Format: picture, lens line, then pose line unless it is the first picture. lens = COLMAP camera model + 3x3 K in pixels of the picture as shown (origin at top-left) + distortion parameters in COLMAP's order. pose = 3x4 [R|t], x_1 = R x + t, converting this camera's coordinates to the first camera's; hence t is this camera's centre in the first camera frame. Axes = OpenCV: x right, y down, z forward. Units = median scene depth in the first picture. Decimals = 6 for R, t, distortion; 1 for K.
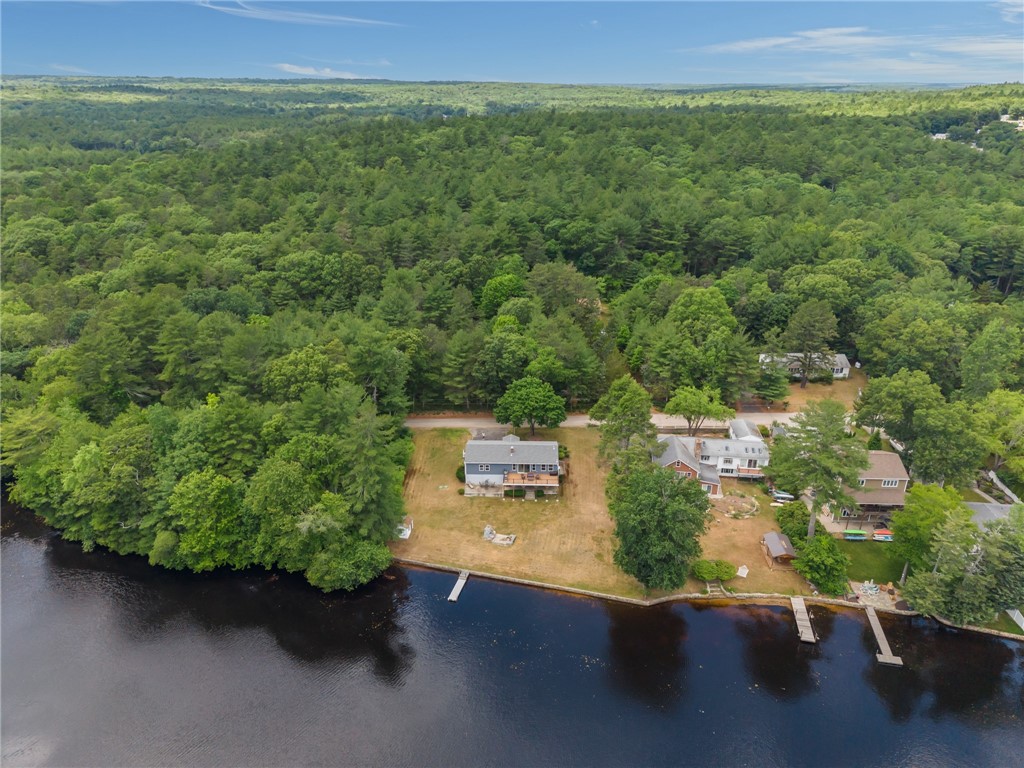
lens RADIAL K [[674.0, 0, 512.0], [0, 674.0, 384.0], [0, 0, 1]] dist [0.040567, -0.033451]
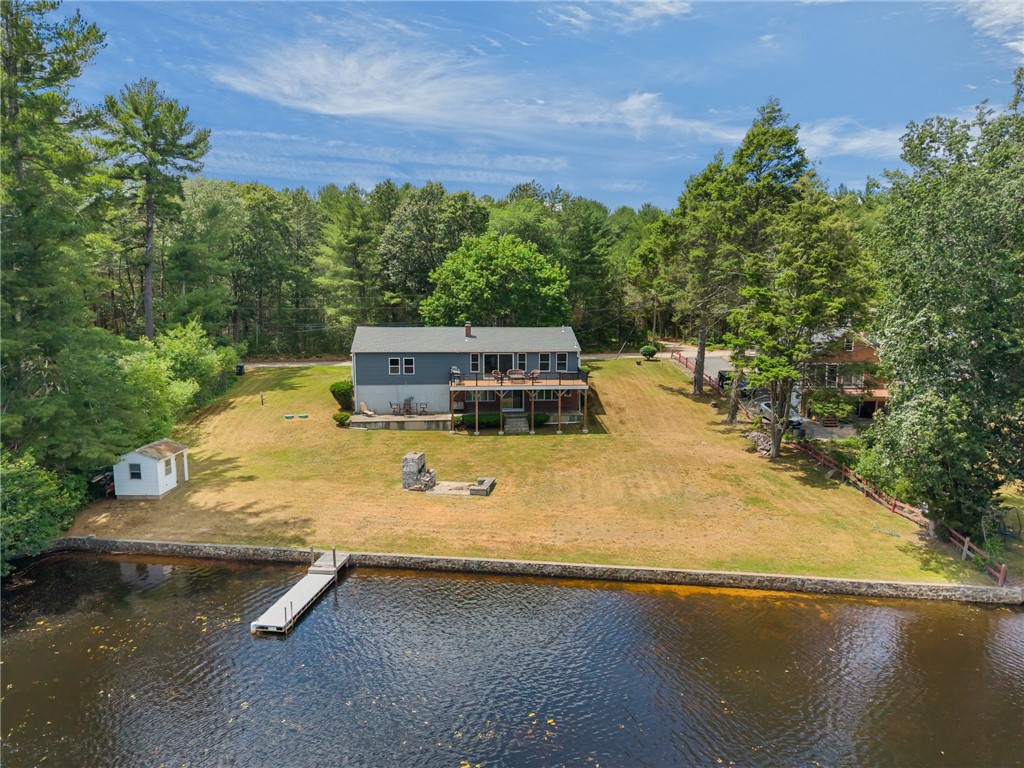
lens RADIAL K [[674.0, 0, 512.0], [0, 674.0, 384.0], [0, 0, 1]] dist [0.040567, -0.033451]
pose [[0.992434, -0.012919, 0.122100, -0.024988], [0.045793, 0.961642, -0.270458, 0.249830], [-0.113923, 0.274003, 0.954957, 0.603423]]
